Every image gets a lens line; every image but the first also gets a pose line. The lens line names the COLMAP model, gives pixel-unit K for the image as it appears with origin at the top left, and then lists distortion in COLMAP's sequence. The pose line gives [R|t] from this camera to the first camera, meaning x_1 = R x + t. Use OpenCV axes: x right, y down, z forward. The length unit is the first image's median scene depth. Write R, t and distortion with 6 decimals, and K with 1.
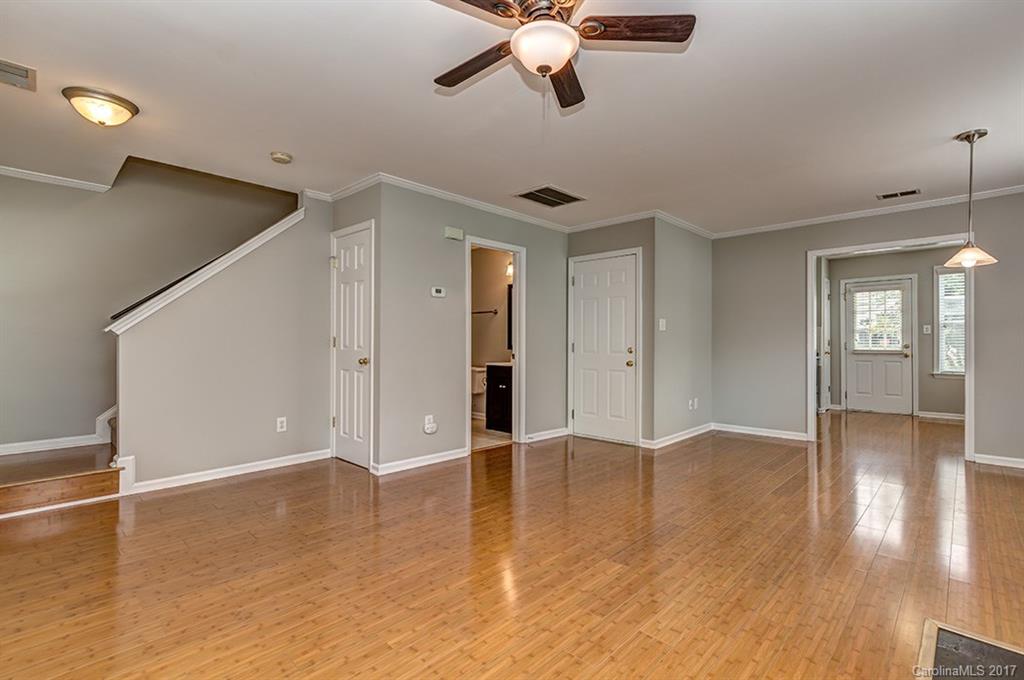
lens RADIAL K [[471.5, 0, 506.8], [0, 471.5, 341.1], [0, 0, 1]] dist [0.004287, -0.000456]
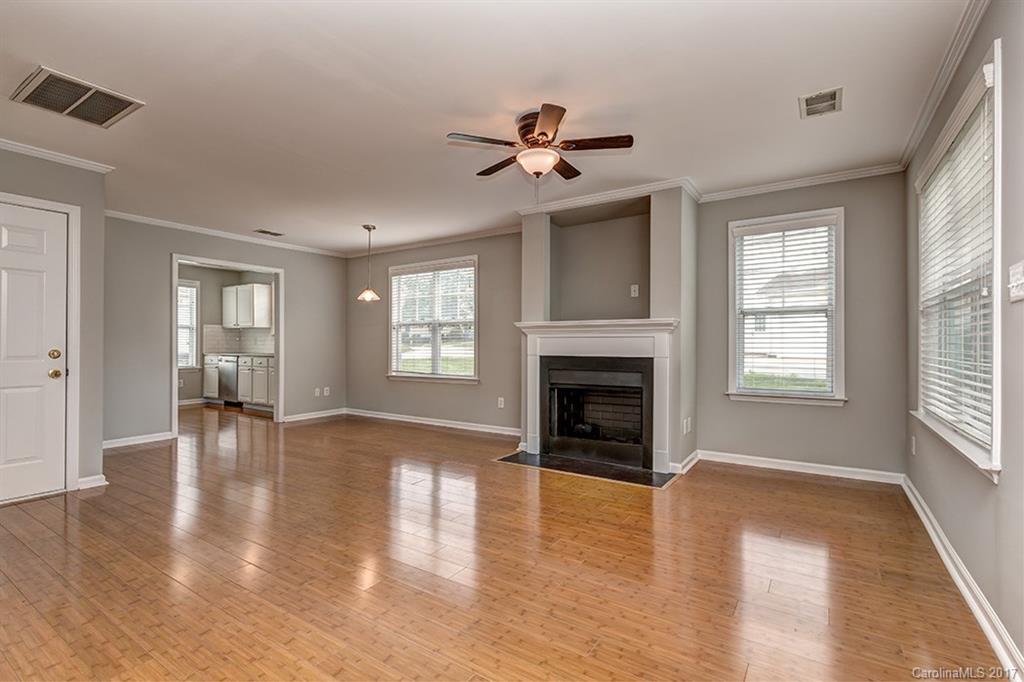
lens RADIAL K [[471.5, 0, 511.7], [0, 471.5, 338.8], [0, 0, 1]] dist [0.004287, -0.000456]
pose [[-0.191744, 0.008562, 0.981408, -0.390525], [-0.004301, 0.999945, -0.009564, 0.001142], [-0.981436, -0.006055, -0.191697, 0.366187]]
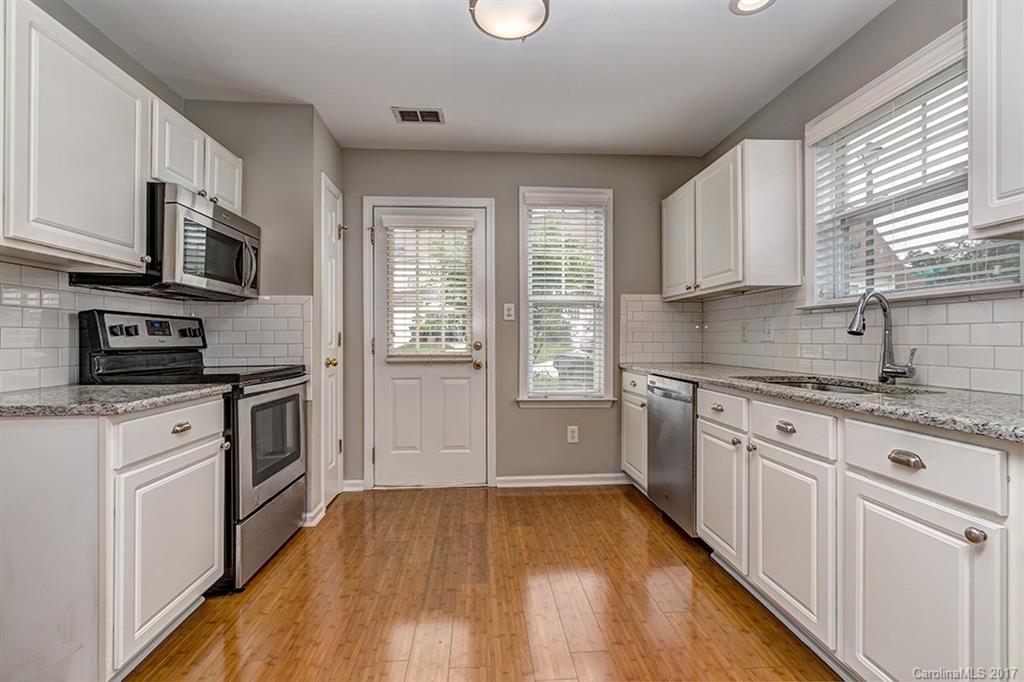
lens RADIAL K [[471.5, 0, 511.4], [0, 471.5, 338.6], [0, 0, 1]] dist [0.004287, -0.000456]
pose [[0.661156, 0.002398, 0.750245, 0.520396], [-0.001809, 0.999997, -0.001602, 0.004633], [-0.750246, -0.000298, 0.661158, 0.673688]]
